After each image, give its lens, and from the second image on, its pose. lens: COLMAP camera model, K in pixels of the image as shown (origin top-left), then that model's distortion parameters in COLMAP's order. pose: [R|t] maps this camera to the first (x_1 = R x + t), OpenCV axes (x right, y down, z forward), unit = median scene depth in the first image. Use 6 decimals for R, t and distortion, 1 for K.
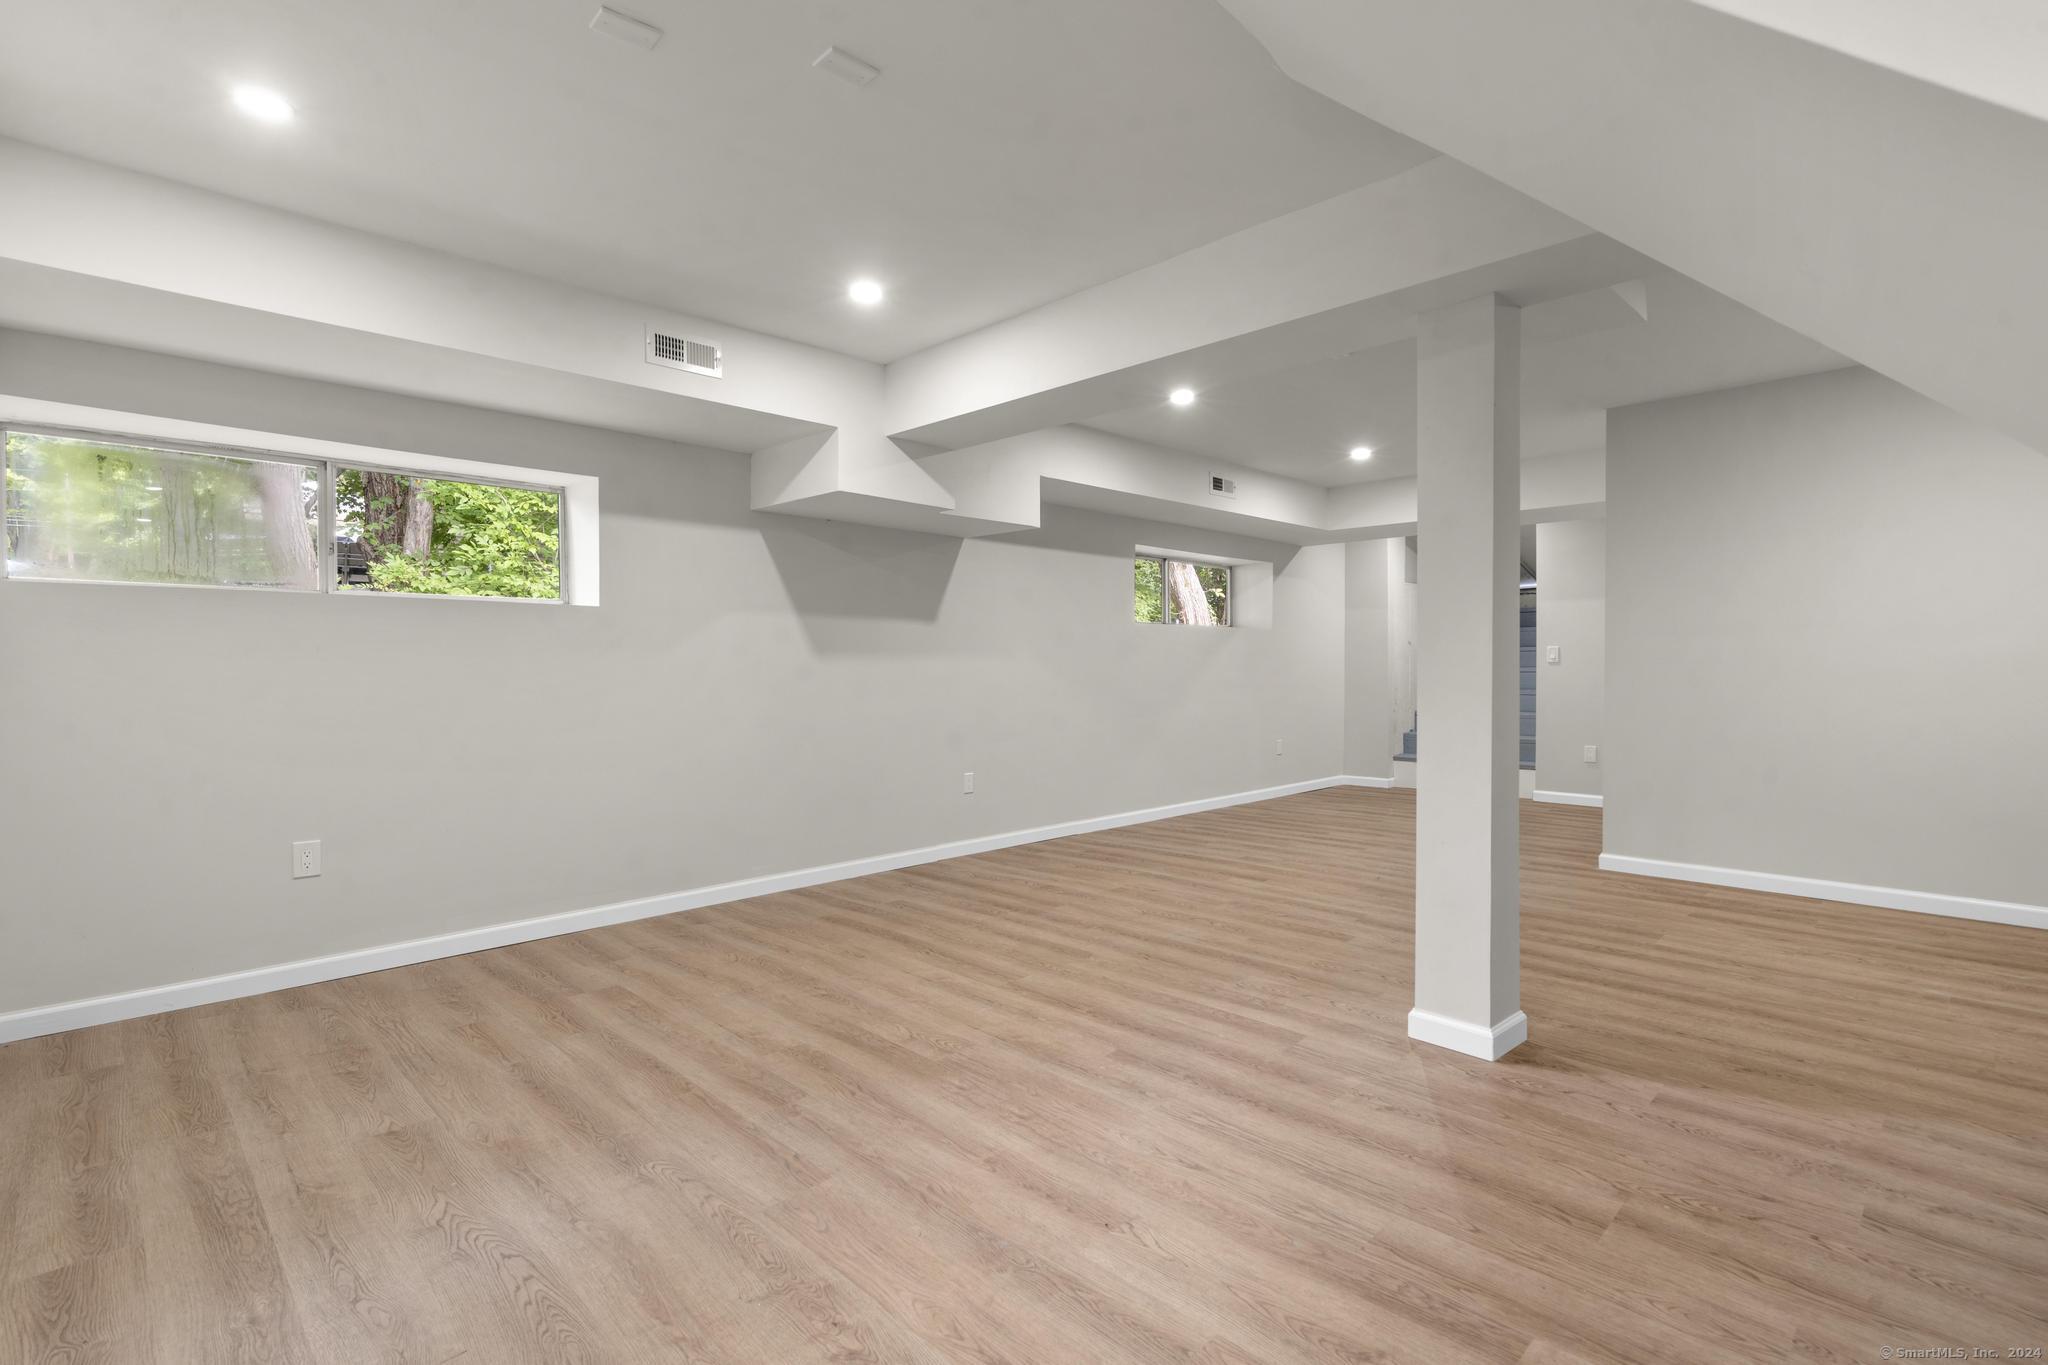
lens RADIAL K [[952.2, 0, 1014.5], [0, 952.2, 671.0], [0, 0, 1]] dist [-0.001405, 0.001701]
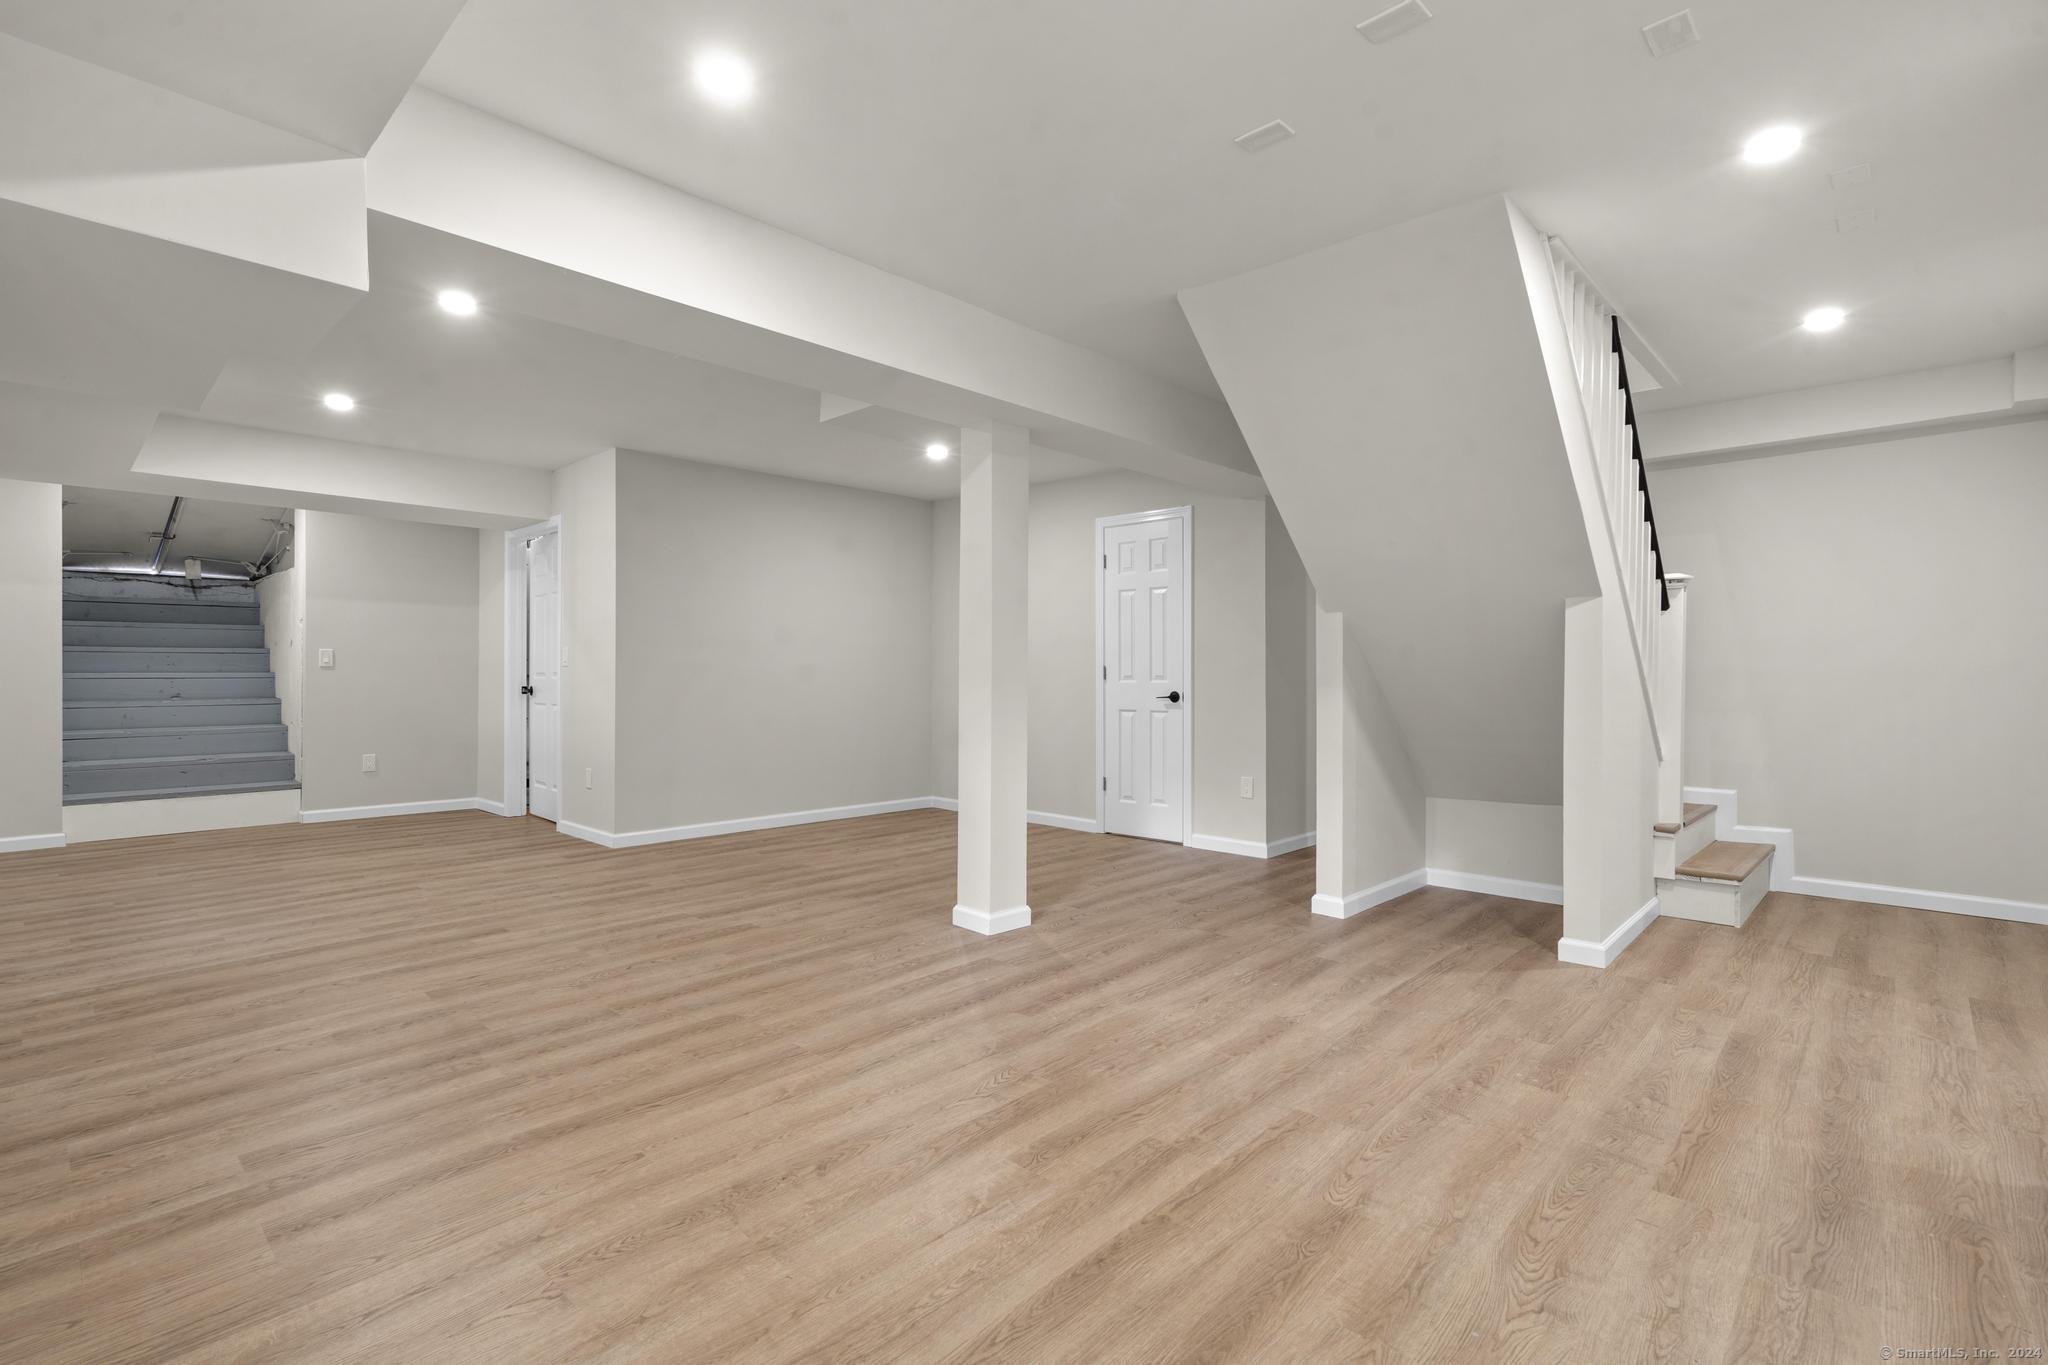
lens RADIAL K [[952.2, 0, 1014.5], [0, 952.2, 671.0], [0, 0, 1]] dist [-0.001405, 0.001701]
pose [[-0.042891, 0.006913, 0.999056, -0.977409], [0.002834, 0.999973, -0.006798, 0.007701], [-0.999076, 0.002540, -0.042909, 1.021627]]
